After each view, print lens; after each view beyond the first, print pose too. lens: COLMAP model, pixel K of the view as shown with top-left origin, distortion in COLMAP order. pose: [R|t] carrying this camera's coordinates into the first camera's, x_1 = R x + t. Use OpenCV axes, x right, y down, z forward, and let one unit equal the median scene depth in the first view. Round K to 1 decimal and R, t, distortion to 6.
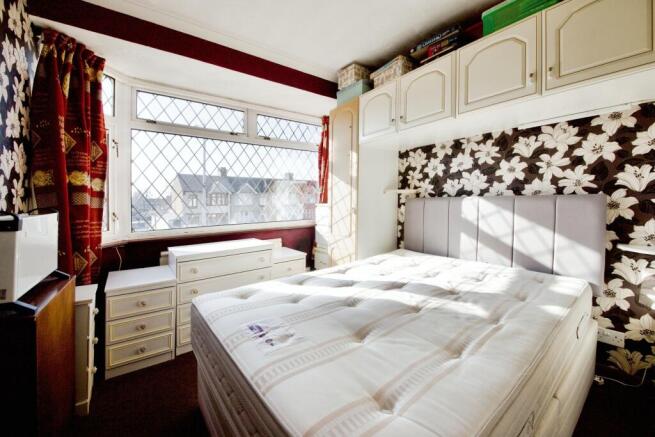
lens RADIAL K [[259.0, 0, 329.4], [0, 259.0, 205.8], [0, 0, 1]] dist [0.021202, -0.021737]
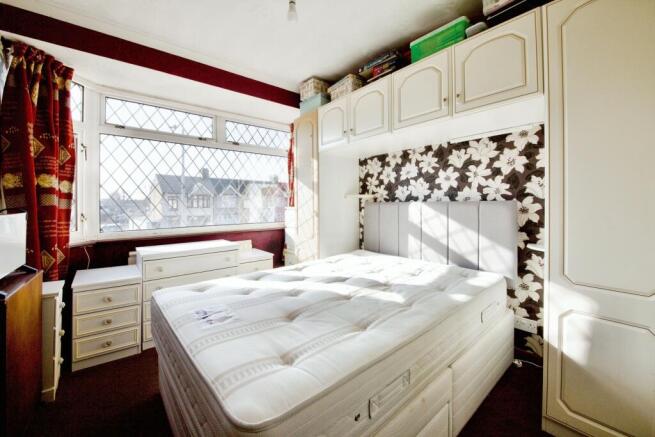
lens RADIAL K [[263.6, 0, 329.1], [0, 263.6, 210.4], [0, 0, 1]] dist [0.010422, -0.015084]
pose [[0.998724, 0.008780, 0.049723, 0.130541], [-0.008940, 0.999956, 0.003003, 0.001582], [-0.049695, -0.003444, 0.998759, -0.122831]]
